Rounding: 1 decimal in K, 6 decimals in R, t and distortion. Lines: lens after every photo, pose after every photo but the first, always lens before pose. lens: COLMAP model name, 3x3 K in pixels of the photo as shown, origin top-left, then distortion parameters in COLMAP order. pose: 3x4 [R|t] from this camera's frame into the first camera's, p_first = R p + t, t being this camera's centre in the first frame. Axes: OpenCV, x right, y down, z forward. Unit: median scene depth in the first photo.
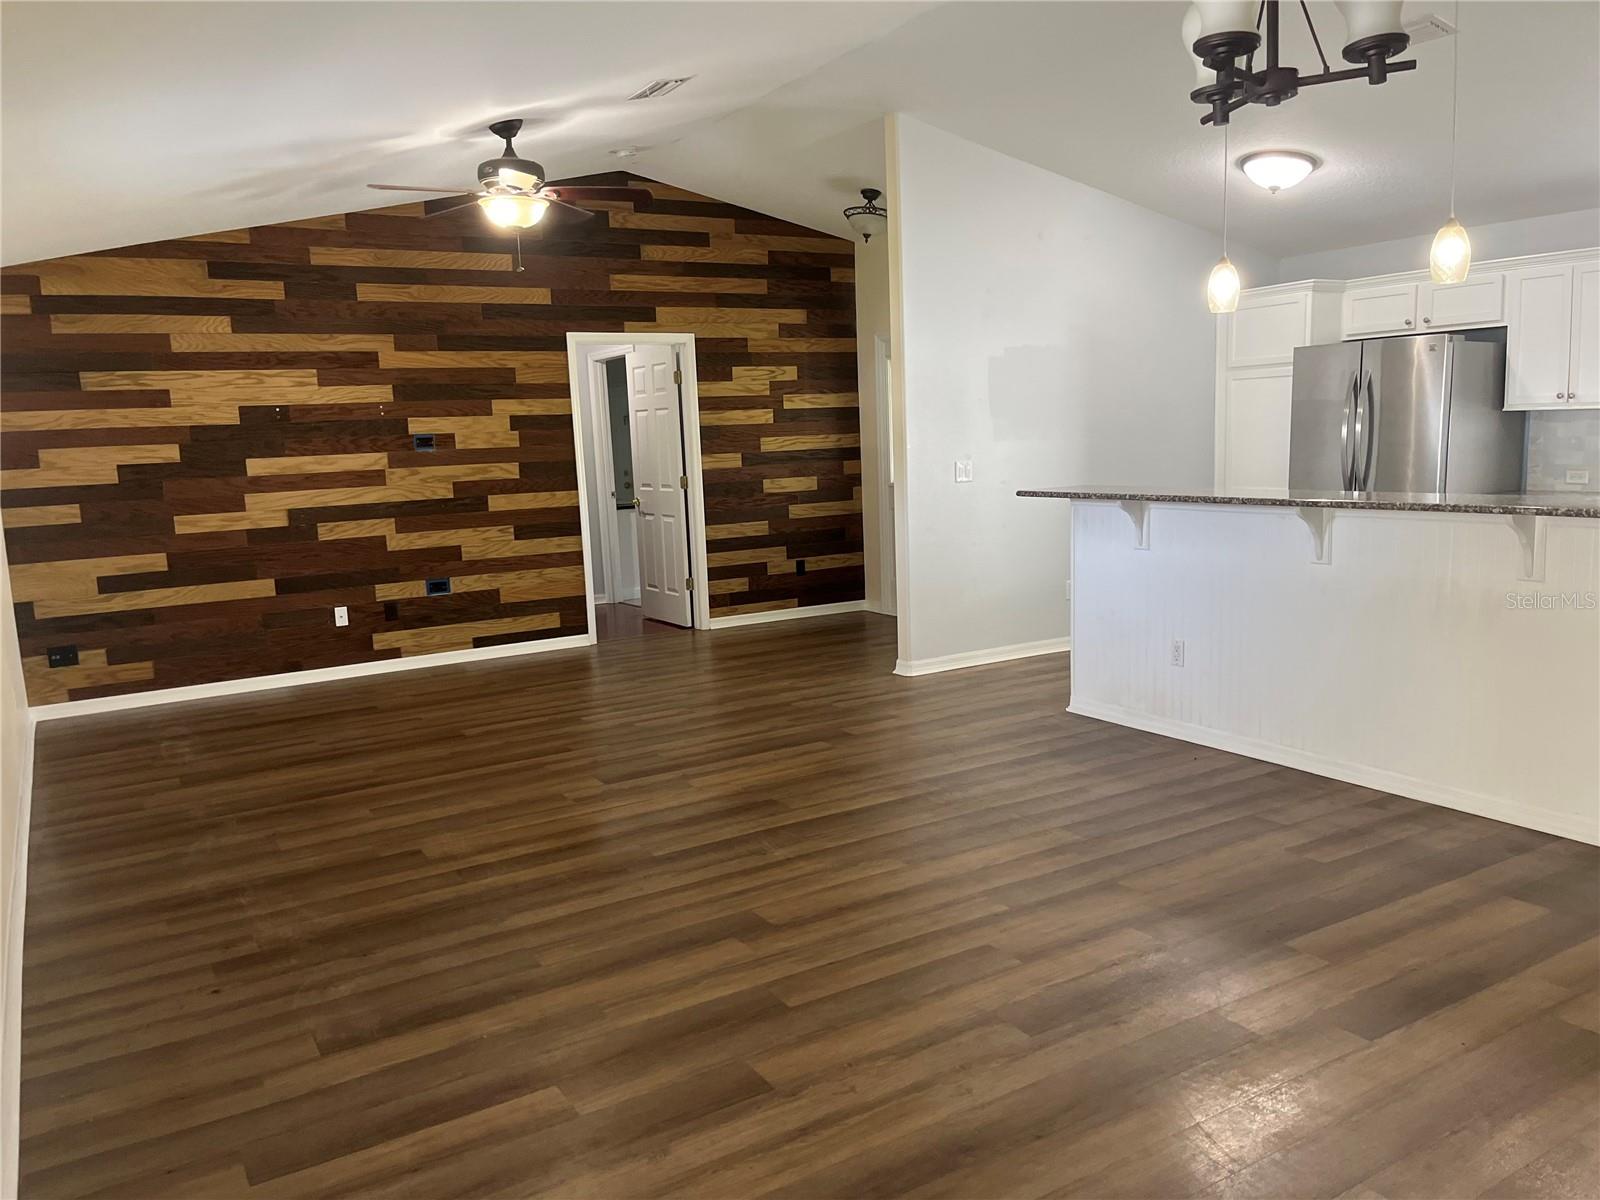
lens RADIAL K [[1220.3, 0, 797.8], [0, 1220.3, 602.5], [0, 0, 1]] dist [0.071331, -0.093967]
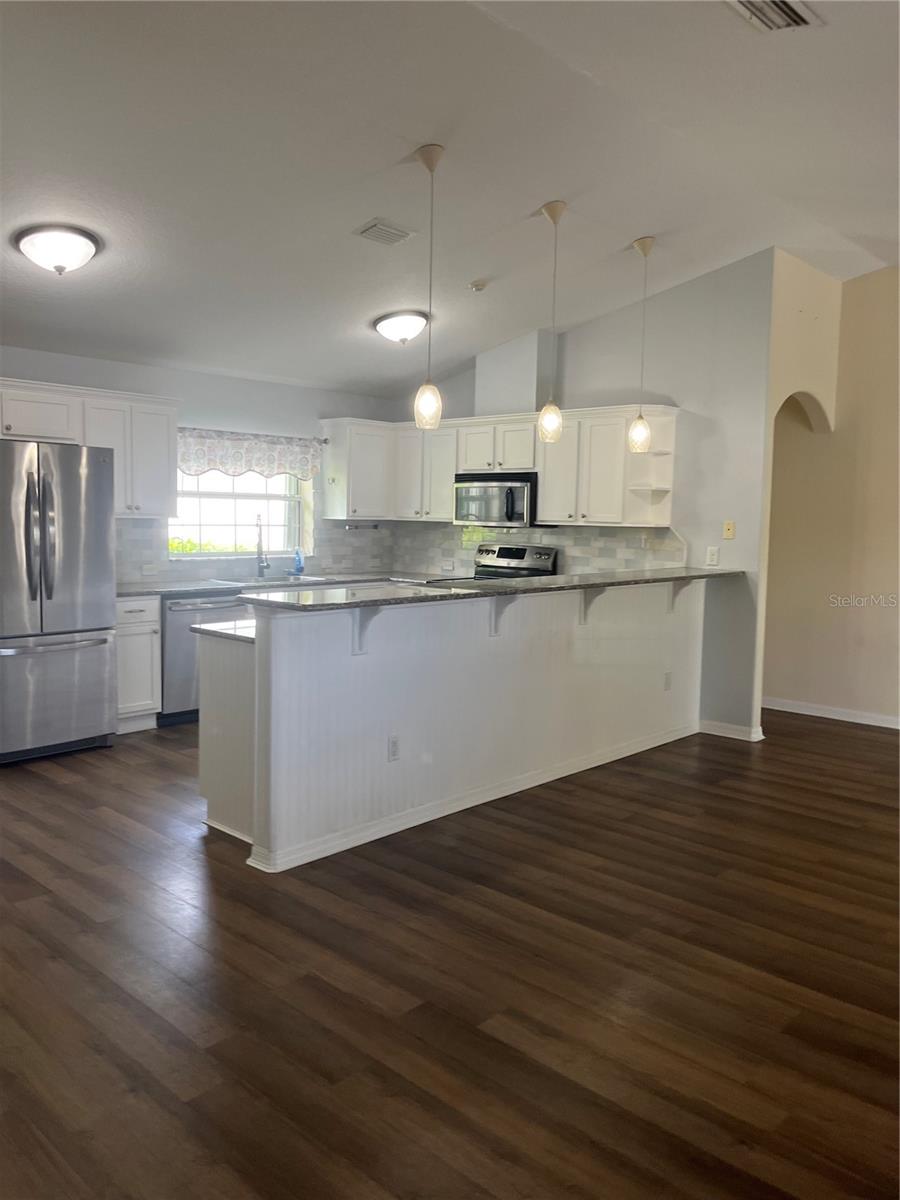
lens RADIAL K [[915.2, 0, 447.0], [0, 915.2, 599.4], [0, 0, 1]] dist [0.071331, -0.093967]
pose [[-0.261714, -0.057830, 0.963411, -0.479935], [0.128324, 0.987256, 0.094121, -0.163497], [-0.956577, 0.148262, -0.250957, 1.324592]]
